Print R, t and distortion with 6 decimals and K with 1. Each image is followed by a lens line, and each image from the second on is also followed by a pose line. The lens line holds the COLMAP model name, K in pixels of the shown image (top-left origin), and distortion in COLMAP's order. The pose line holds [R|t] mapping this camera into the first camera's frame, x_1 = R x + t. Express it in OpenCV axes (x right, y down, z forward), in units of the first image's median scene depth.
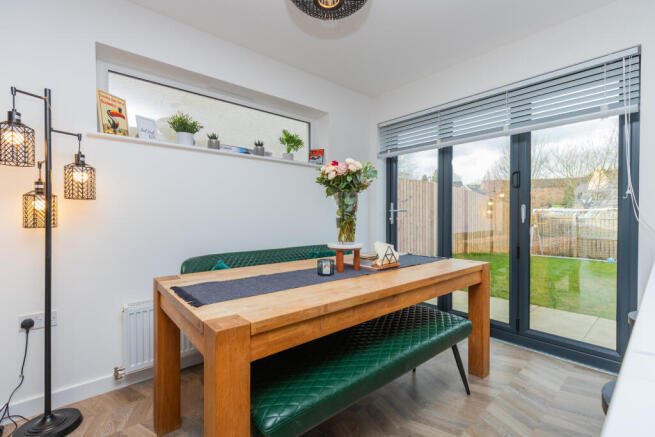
lens RADIAL K [[294.6, 0, 331.5], [0, 294.6, 217.3], [0, 0, 1]] dist [0.002010, -0.000506]
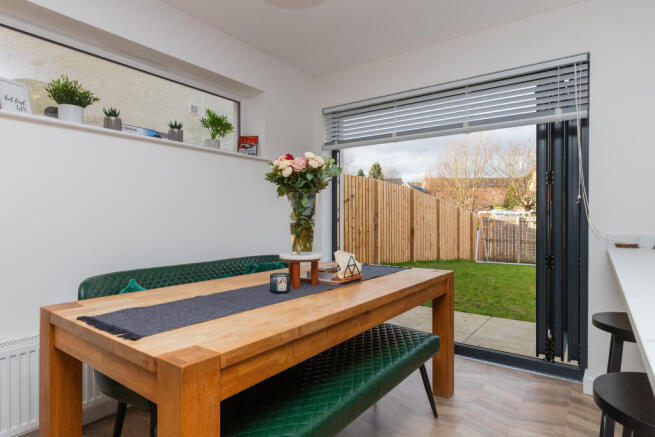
lens RADIAL K [[367.1, 0, 328.0], [0, 367.1, 217.9], [0, 0, 1]] dist [0.002335, -0.006234]
pose [[0.975624, 0.001828, 0.219440, -0.105289], [-0.000749, 0.999987, -0.005000, -0.006948], [-0.219446, 0.004714, 0.975613, -0.030697]]
